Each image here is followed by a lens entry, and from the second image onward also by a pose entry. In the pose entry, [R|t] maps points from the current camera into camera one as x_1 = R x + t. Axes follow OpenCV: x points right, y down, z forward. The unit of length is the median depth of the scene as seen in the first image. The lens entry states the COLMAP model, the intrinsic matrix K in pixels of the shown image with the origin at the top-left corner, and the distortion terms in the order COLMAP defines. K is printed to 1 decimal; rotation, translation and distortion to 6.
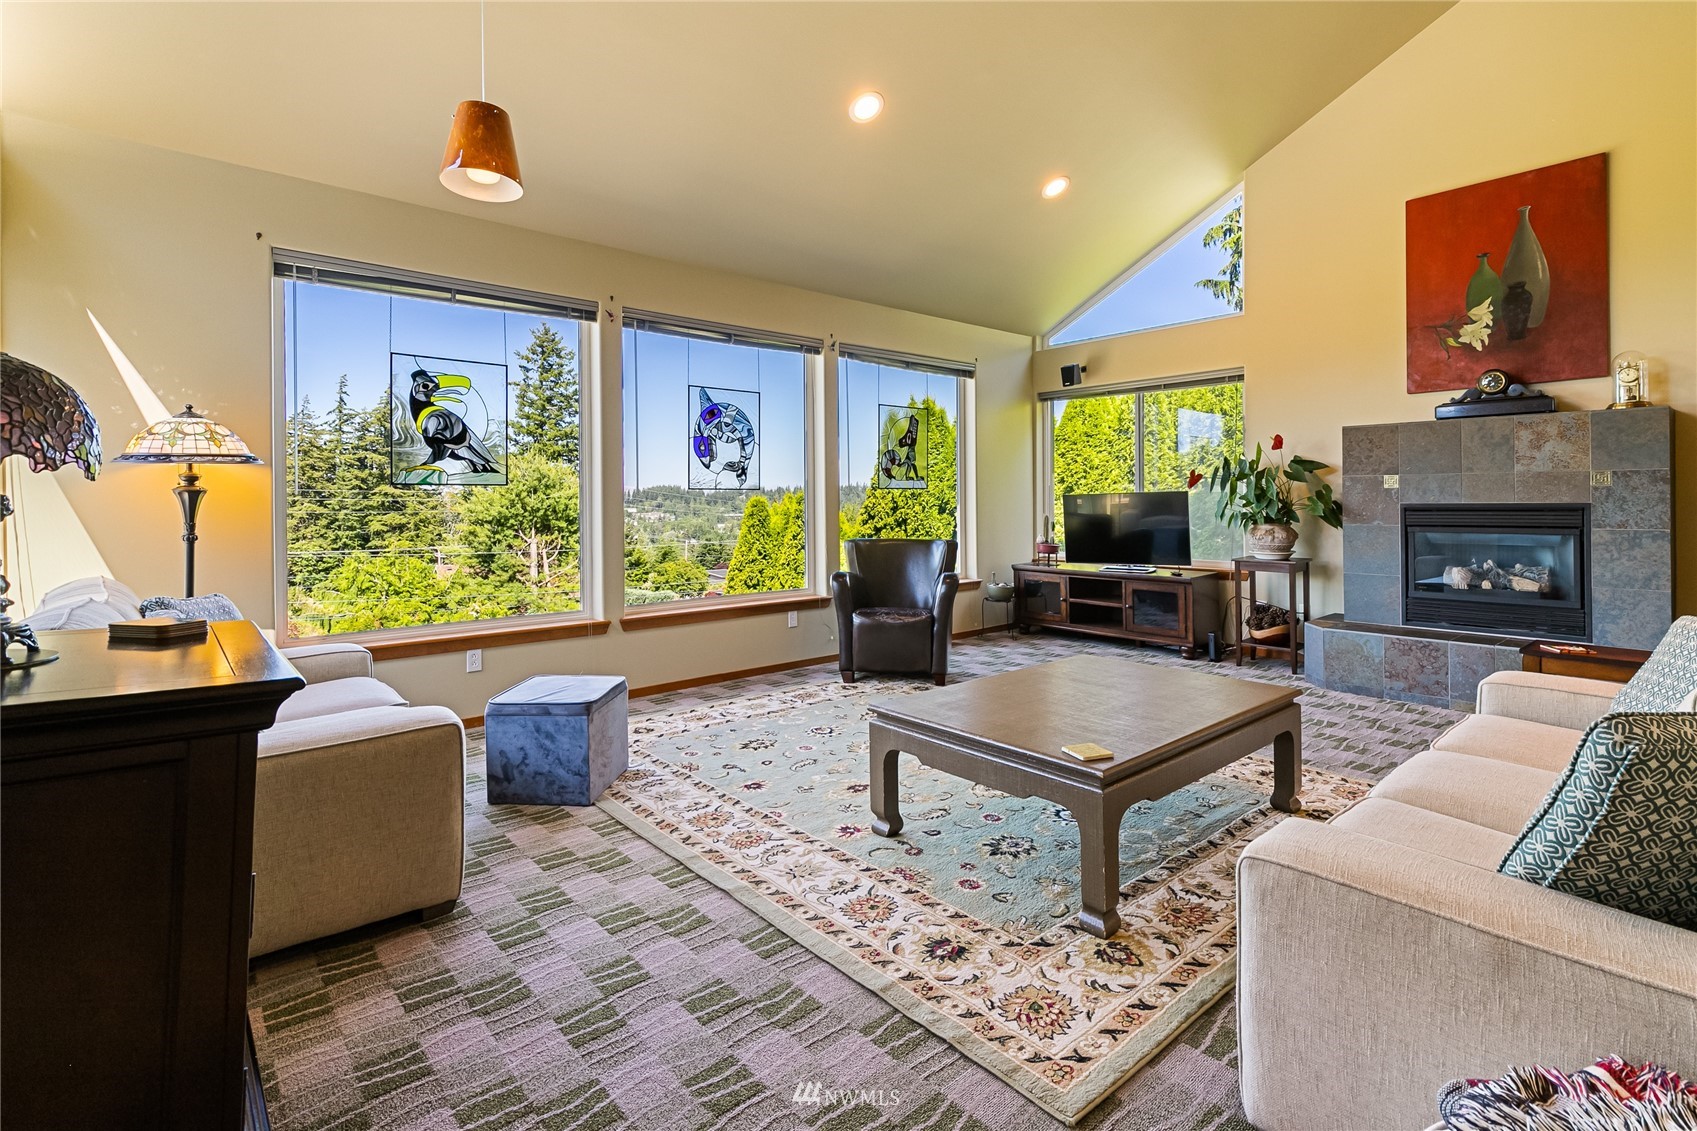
lens RADIAL K [[791.3, 0, 843.6], [0, 791.3, 496.4], [0, 0, 1]] dist [0.000876, 0.000136]
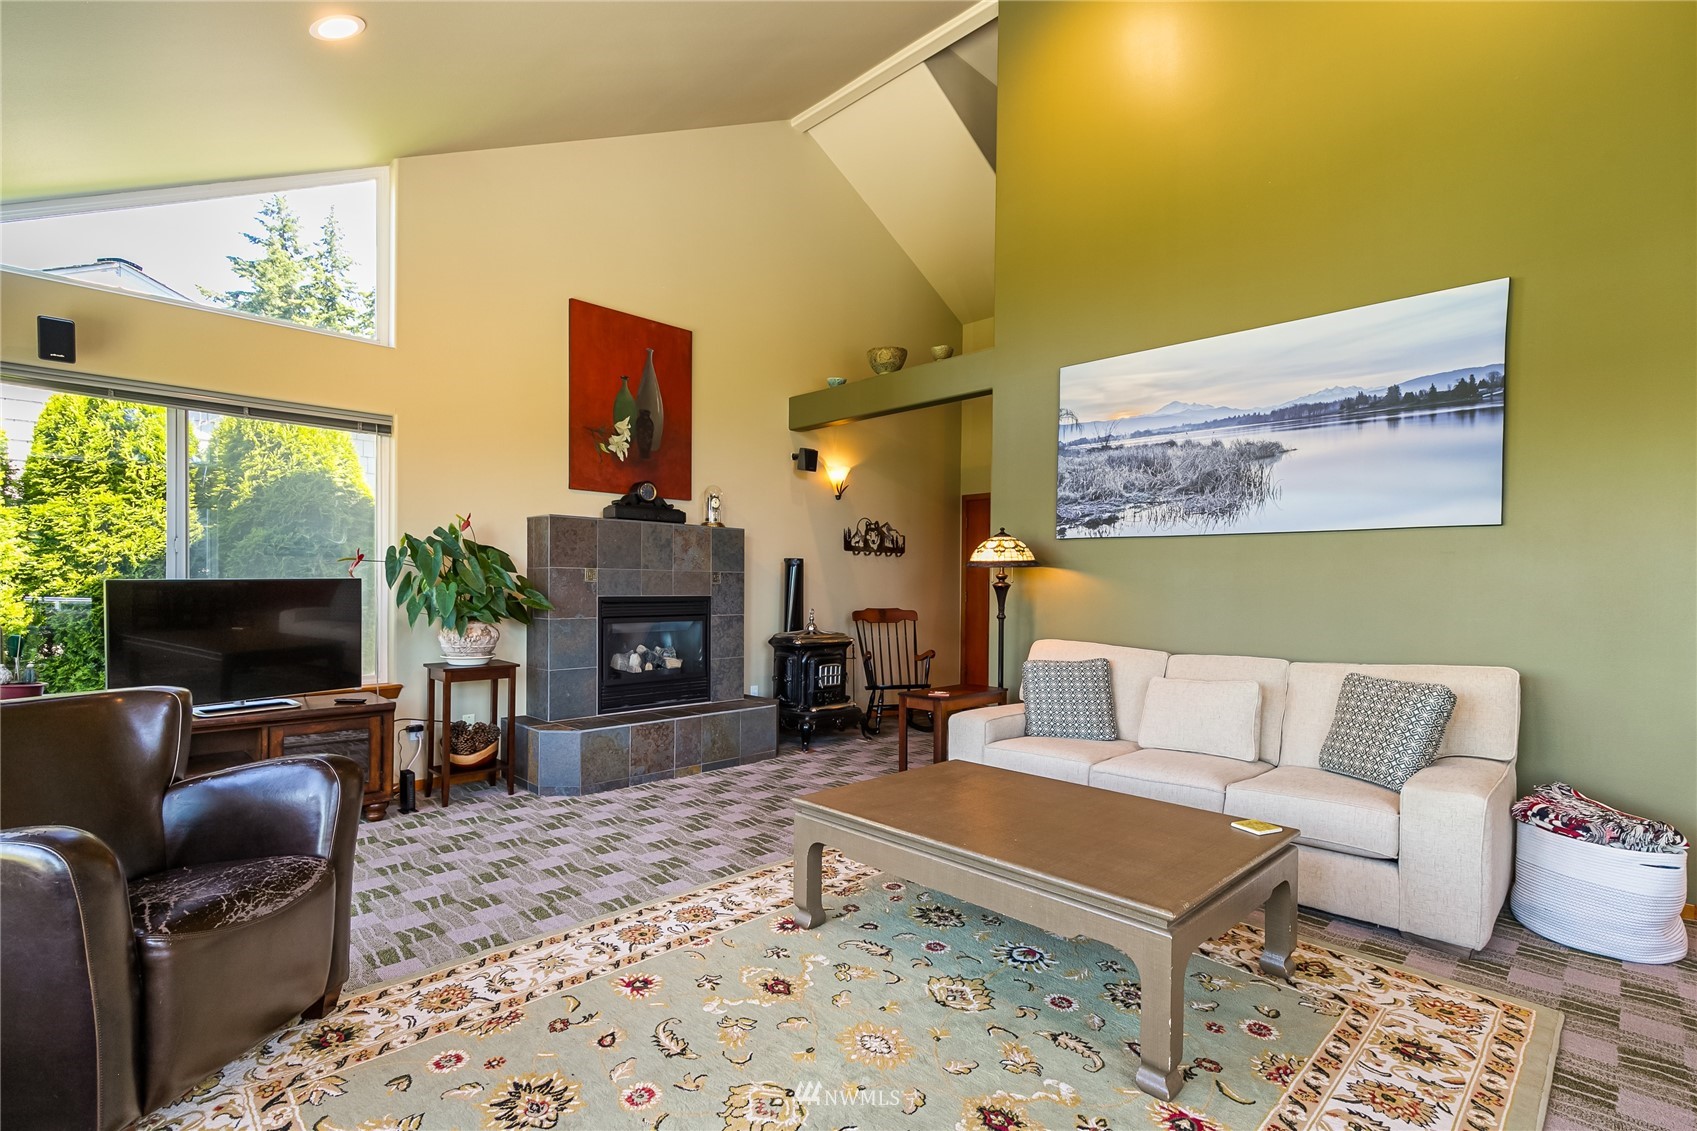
lens RADIAL K [[796.8, 0, 837.7], [0, 796.8, 595.7], [0, 0, 1]] dist [0.003306, 0.000407]
pose [[-0.067300, -0.006409, 0.997712, -0.292014], [-0.010766, 0.999926, 0.005697, -0.001352], [-0.997675, -0.010358, -0.067364, 0.634734]]
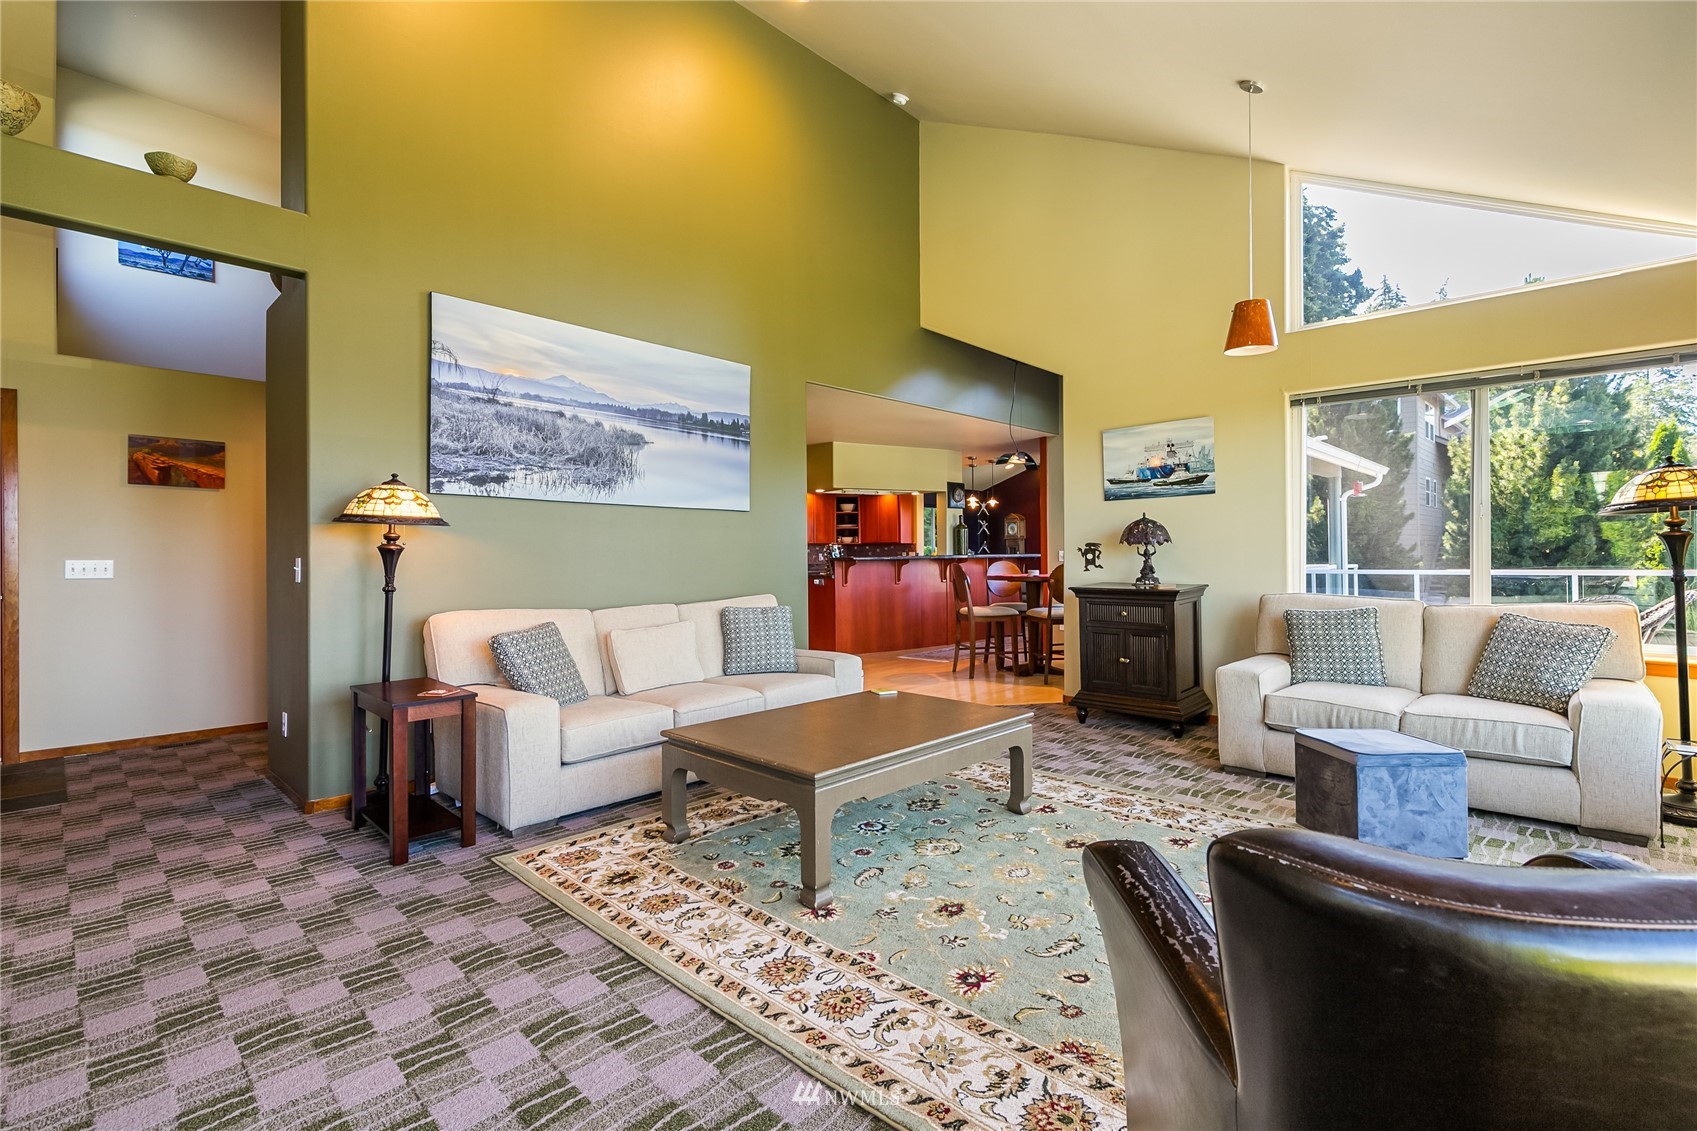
lens RADIAL K [[775.4, 0, 862.7], [0, 775.4, 557.6], [0, 0, 1]] dist [0.003042, 0.000401]
pose [[-0.993245, 0.010096, -0.115595, 0.216746], [0.009734, 0.999946, 0.003694, -0.000298], [0.115626, 0.002544, -0.993290, 1.068118]]
